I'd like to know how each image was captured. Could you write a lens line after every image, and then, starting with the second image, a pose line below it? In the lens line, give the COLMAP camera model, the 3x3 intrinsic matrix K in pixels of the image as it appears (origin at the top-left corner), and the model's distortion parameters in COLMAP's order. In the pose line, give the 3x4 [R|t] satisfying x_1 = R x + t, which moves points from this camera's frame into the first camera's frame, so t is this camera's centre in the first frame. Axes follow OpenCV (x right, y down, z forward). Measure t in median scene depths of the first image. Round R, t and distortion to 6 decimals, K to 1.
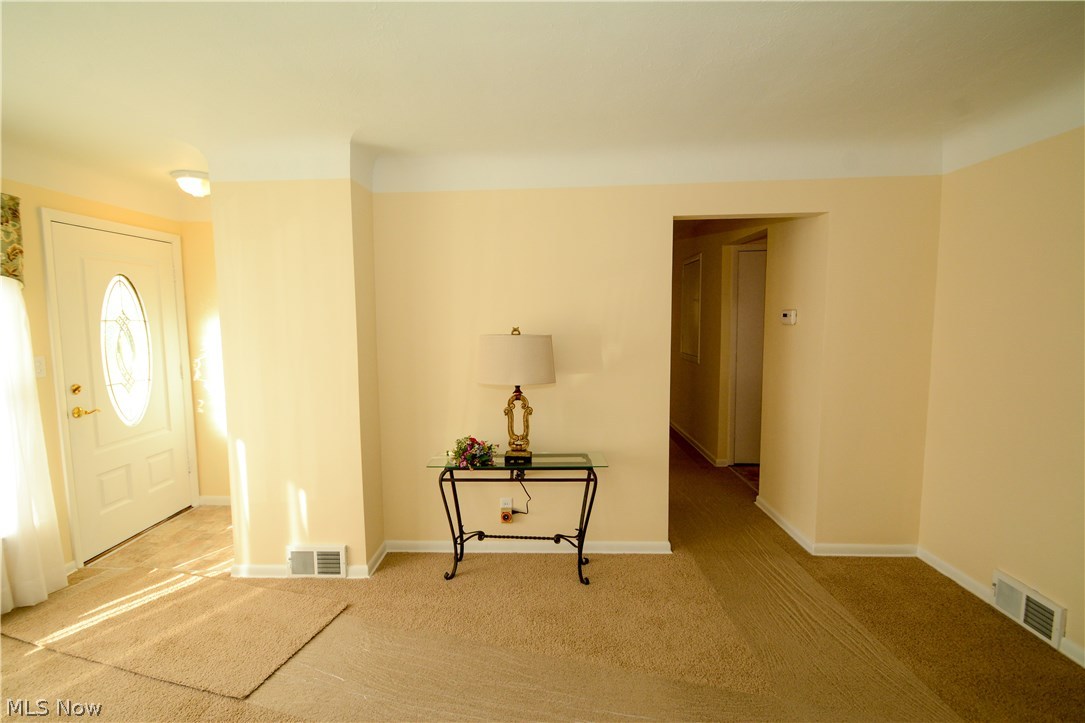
lens RADIAL K [[479.6, 0, 526.7], [0, 479.6, 359.6], [0, 0, 1]] dist [0.012132, -0.013442]
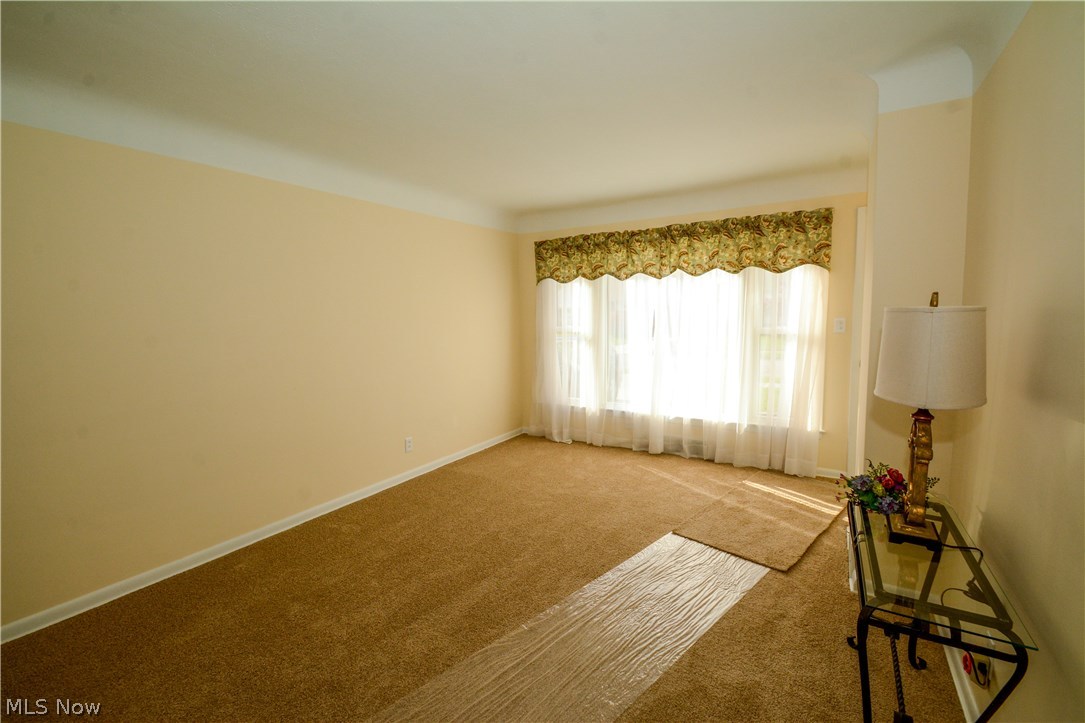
lens RADIAL K [[476.2, 0, 522.7], [0, 476.2, 359.1], [0, 0, 1]] dist [0.003503, -0.012388]
pose [[-0.511569, 0.102751, -0.853076, 0.698457], [-0.049873, 0.987600, 0.148861, -0.050792], [0.857793, 0.118698, -0.500101, 0.957085]]
